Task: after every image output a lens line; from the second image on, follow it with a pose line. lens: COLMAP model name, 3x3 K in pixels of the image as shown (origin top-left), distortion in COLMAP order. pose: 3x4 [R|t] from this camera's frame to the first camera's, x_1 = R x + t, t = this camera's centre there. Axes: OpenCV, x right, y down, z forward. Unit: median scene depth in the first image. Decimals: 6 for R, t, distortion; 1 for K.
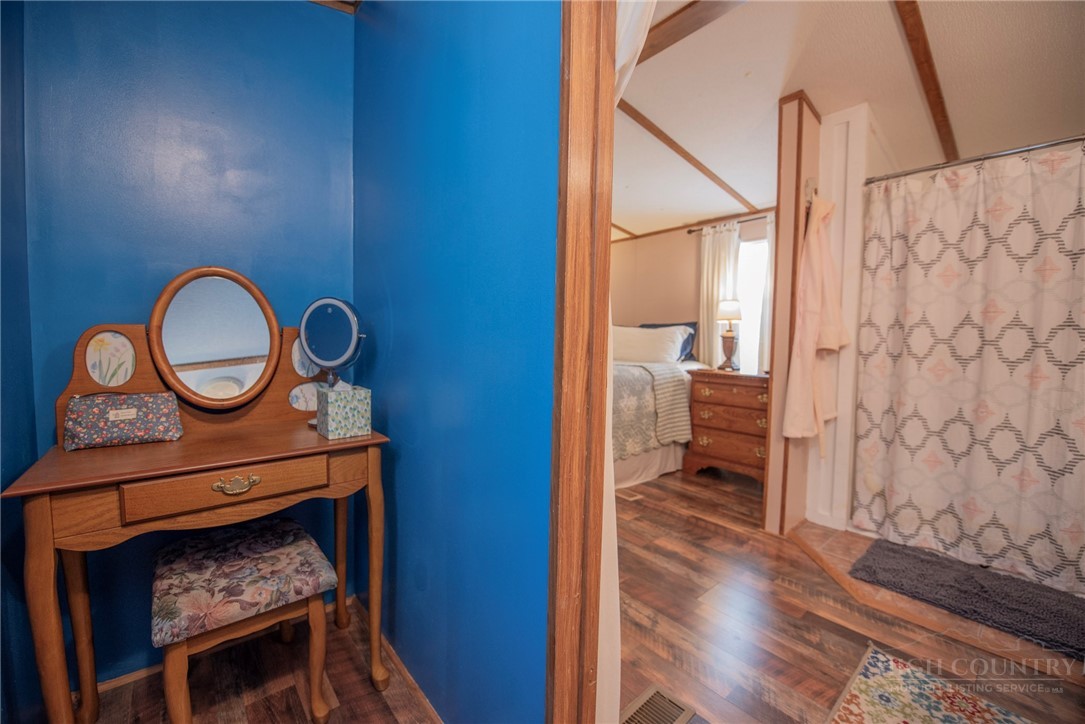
lens RADIAL K [[431.6, 0, 539.0], [0, 431.6, 362.3], [0, 0, 1]] dist [-0.017064, -0.002185]
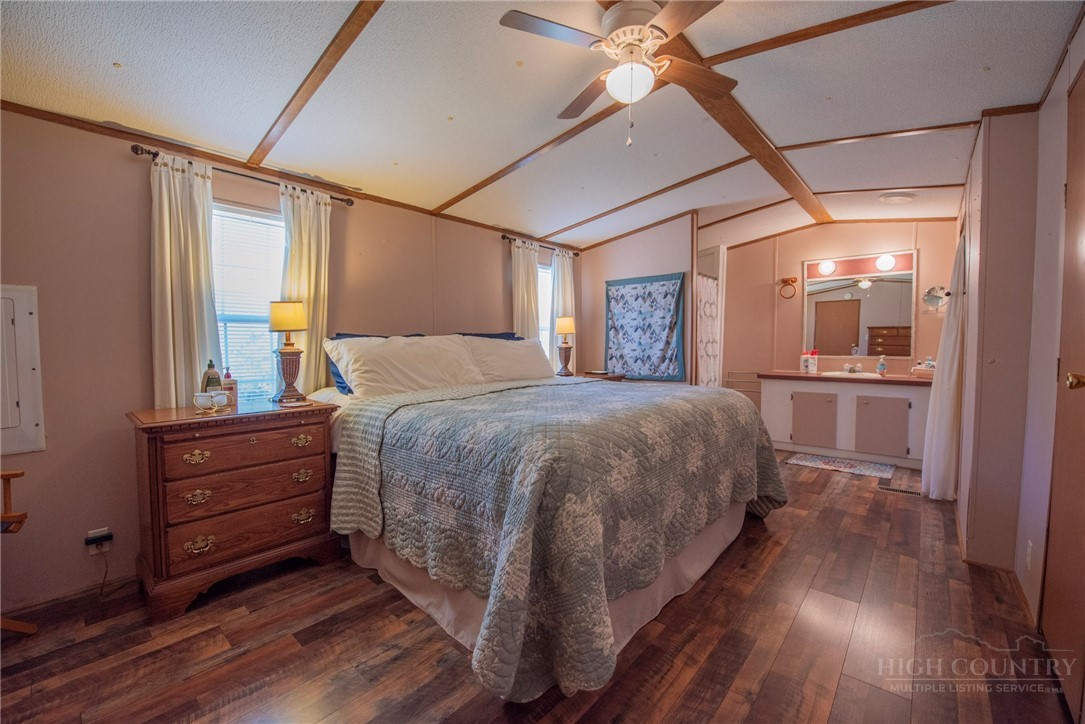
lens RADIAL K [[445.5, 0, 538.8], [0, 445.5, 363.4], [0, 0, 1]] dist [-0.016926, -0.002540]
pose [[-0.152644, -0.061743, 0.986351, -1.122504], [0.055992, 0.995903, 0.071006, -0.162818], [-0.986694, 0.066066, -0.148562, 1.909729]]
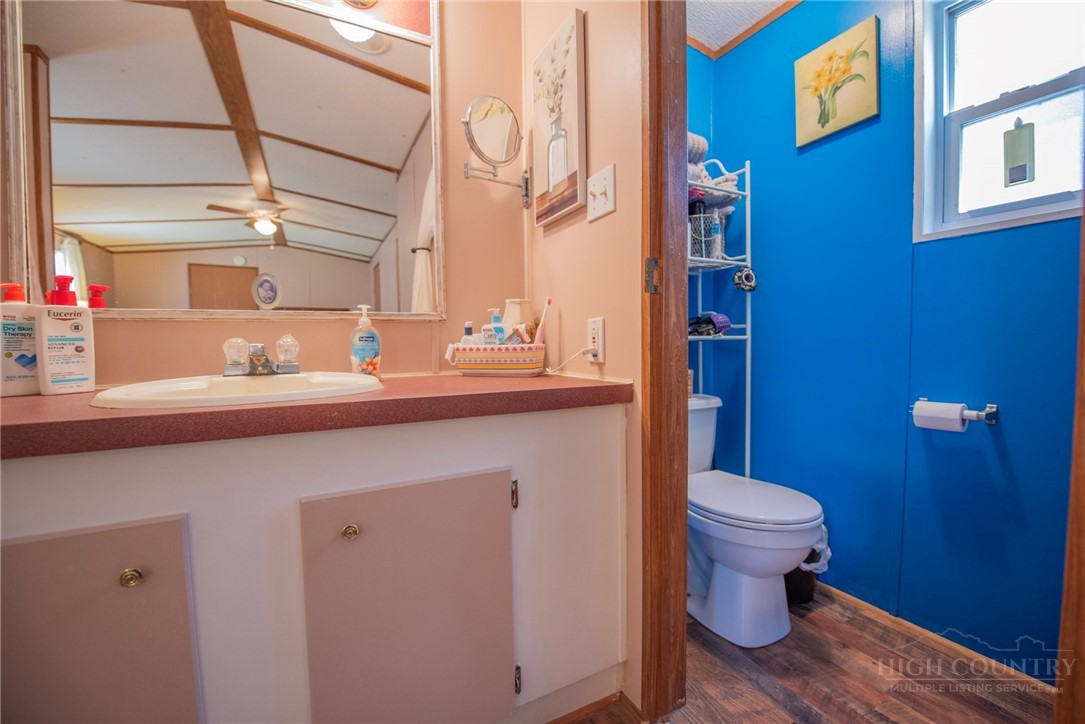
lens RADIAL K [[435.5, 0, 538.9], [0, 435.5, 362.0], [0, 0, 1]] dist [-0.016001, -0.002602]
pose [[-0.977243, -0.013311, 0.211703, 0.248886], [0.008571, 0.994736, 0.102108, 0.042317], [-0.211948, 0.101599, -0.971986, 0.593774]]
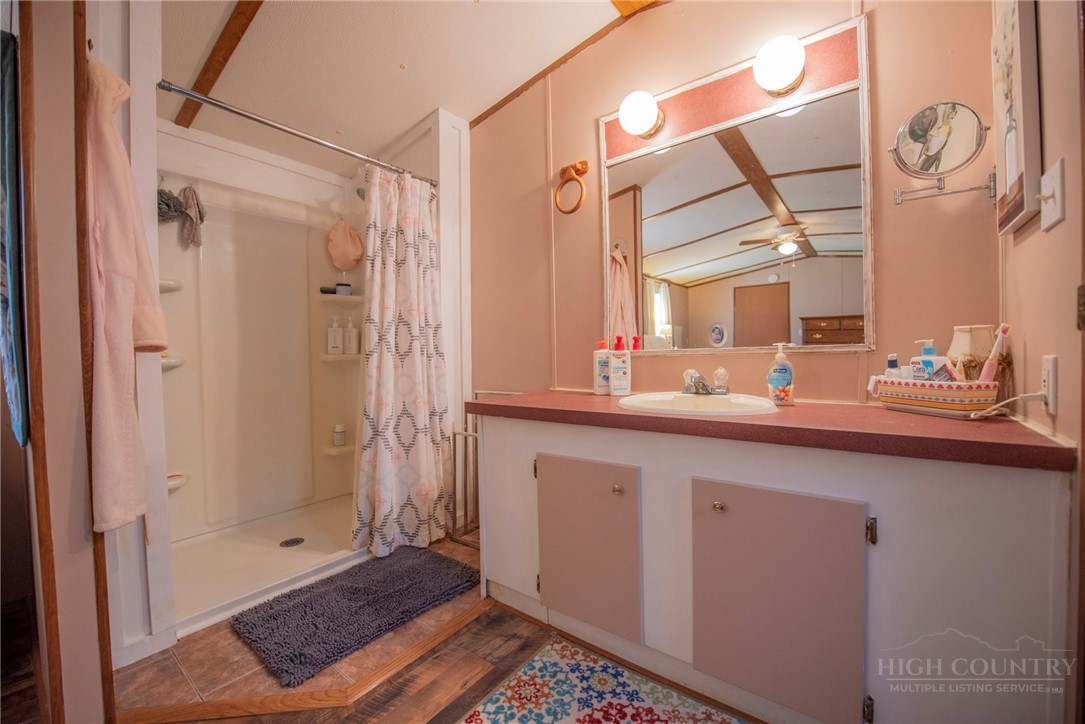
lens RADIAL K [[431.6, 0, 539.0], [0, 431.6, 362.3], [0, 0, 1]] dist [-0.017064, -0.002185]
pose [[-0.213908, -0.030732, 0.976370, 0.023589], [0.071670, 0.996317, 0.047062, -0.000599], [-0.974221, 0.080044, -0.210918, 0.608656]]
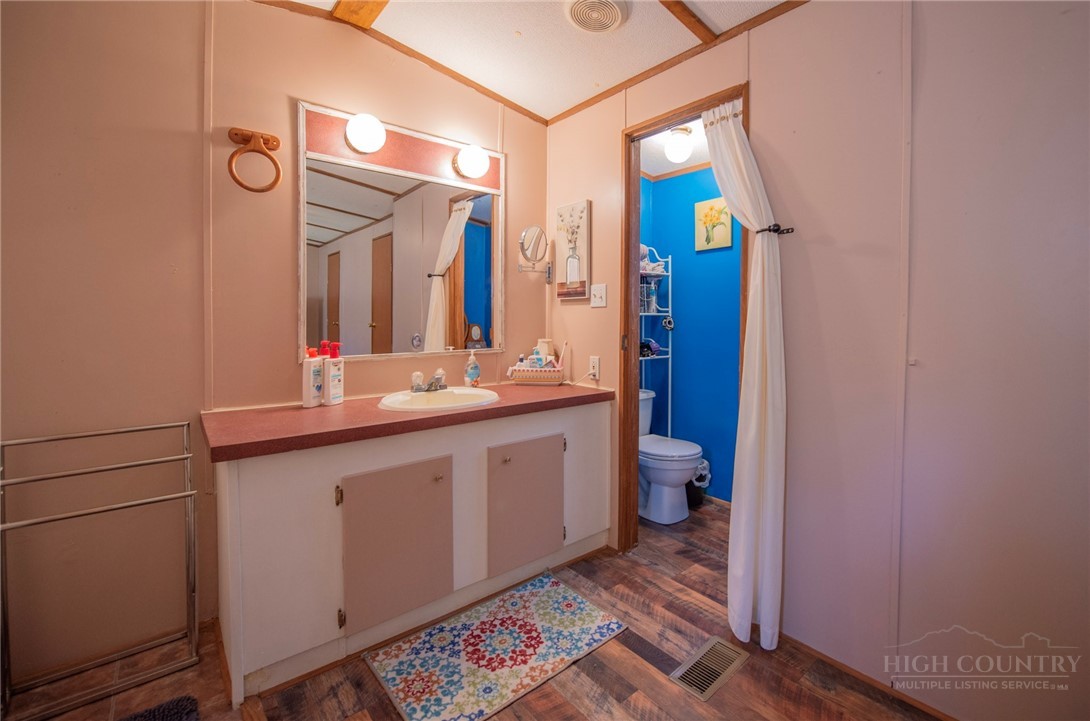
lens RADIAL K [[474.5, 0, 591.2], [0, 474.5, 325.1], [0, 0, 1]] dist [-0.016666, 0.000006]
pose [[-0.998899, -0.021375, -0.041769, 0.346850], [-0.024430, 0.996954, 0.074067, -0.108336], [0.040059, 0.075005, -0.996378, 1.160323]]
